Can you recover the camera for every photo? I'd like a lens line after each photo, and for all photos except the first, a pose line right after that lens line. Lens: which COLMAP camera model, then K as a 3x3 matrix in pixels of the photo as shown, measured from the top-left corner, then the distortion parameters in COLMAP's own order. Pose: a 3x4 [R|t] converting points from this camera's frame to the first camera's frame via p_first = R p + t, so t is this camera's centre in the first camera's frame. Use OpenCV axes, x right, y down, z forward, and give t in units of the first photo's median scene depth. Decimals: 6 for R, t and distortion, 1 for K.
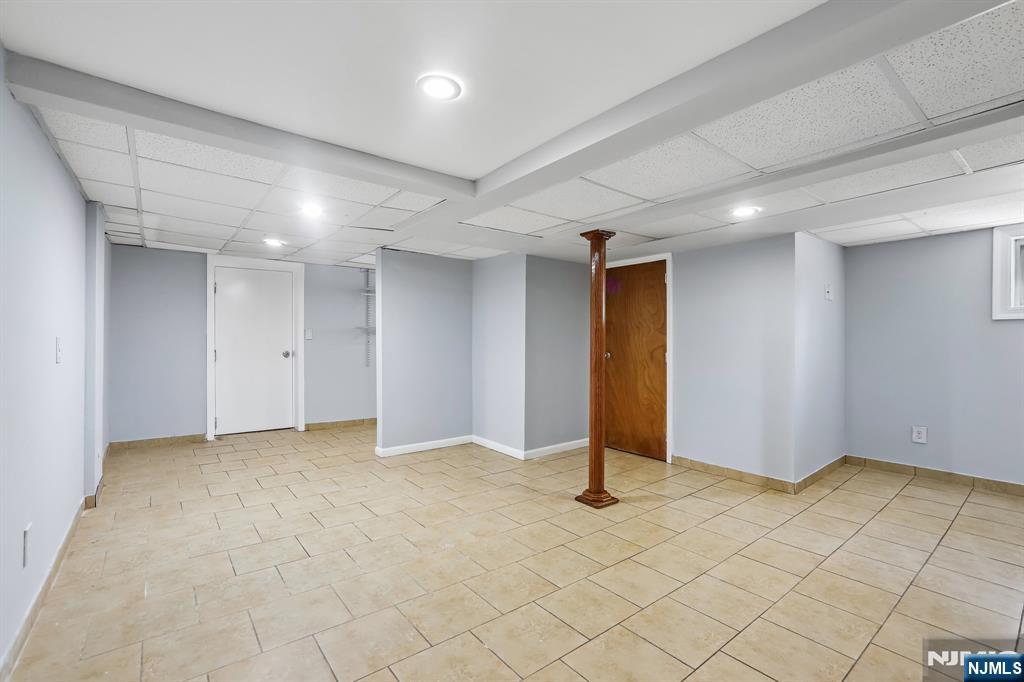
lens RADIAL K [[451.9, 0, 511.2], [0, 451.9, 348.0], [0, 0, 1]] dist [-0.043998, 0.027278]
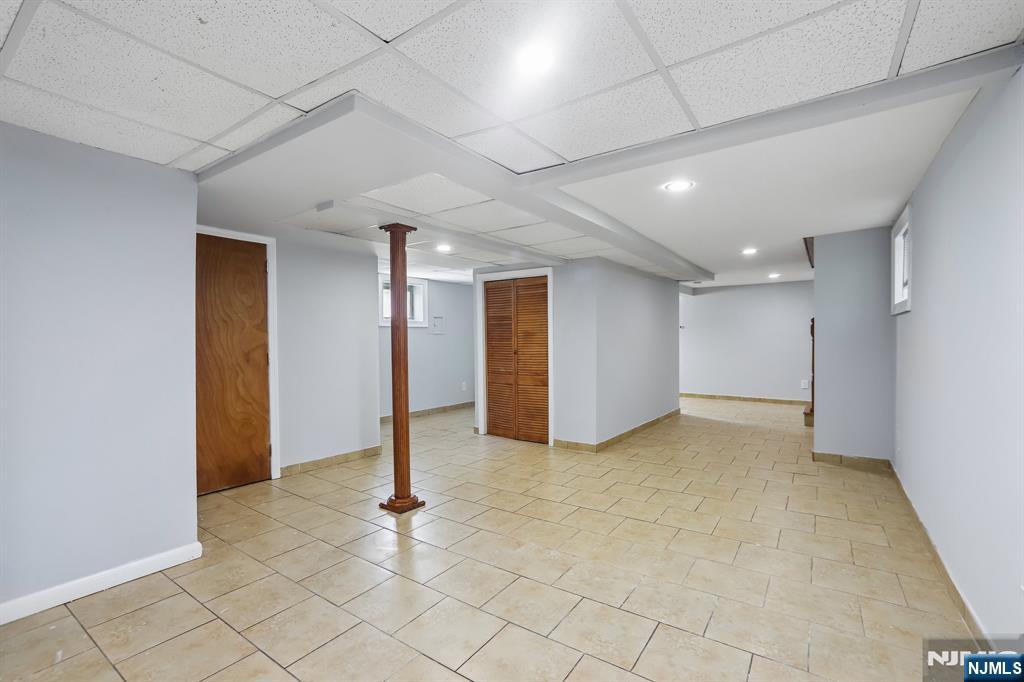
lens RADIAL K [[451.9, 0, 511.2], [0, 451.9, 348.0], [0, 0, 1]] dist [-0.043998, 0.027278]
pose [[-0.283042, -0.022080, 0.958853, -0.683531], [0.013059, 0.999554, 0.026872, -0.018246], [-0.959019, 0.020127, -0.282627, 0.898131]]
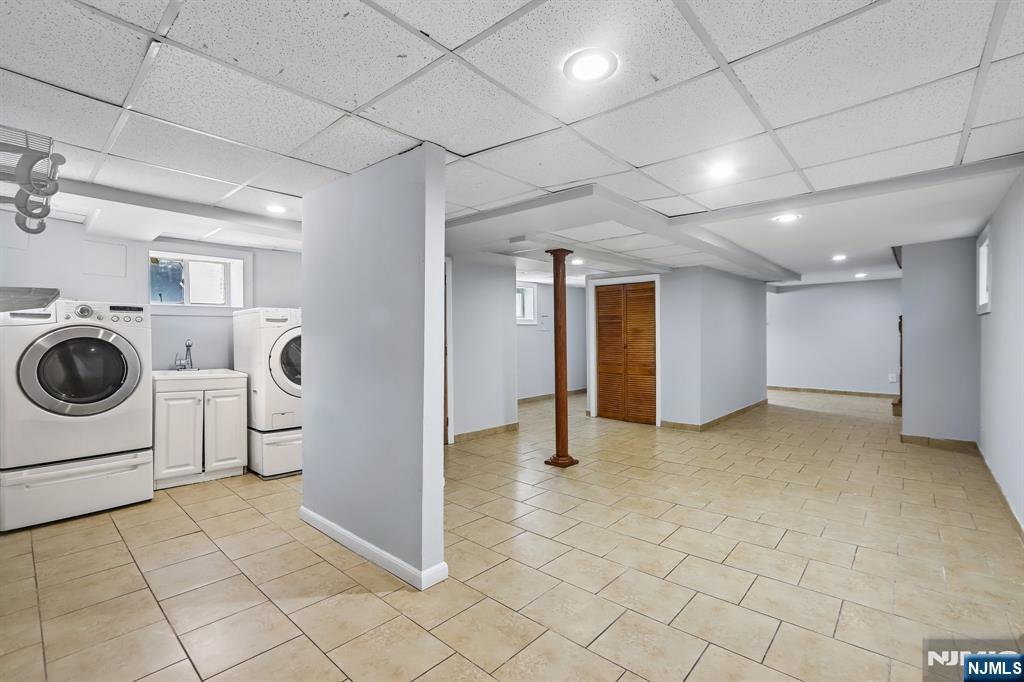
lens RADIAL K [[453.4, 0, 516.1], [0, 453.4, 341.3], [0, 0, 1]] dist [-0.040494, 0.022651]
pose [[-0.168295, -0.018628, 0.985561, -0.892417], [0.014690, 0.999663, 0.021403, -0.027081], [-0.985627, 0.018080, -0.167965, 1.149758]]
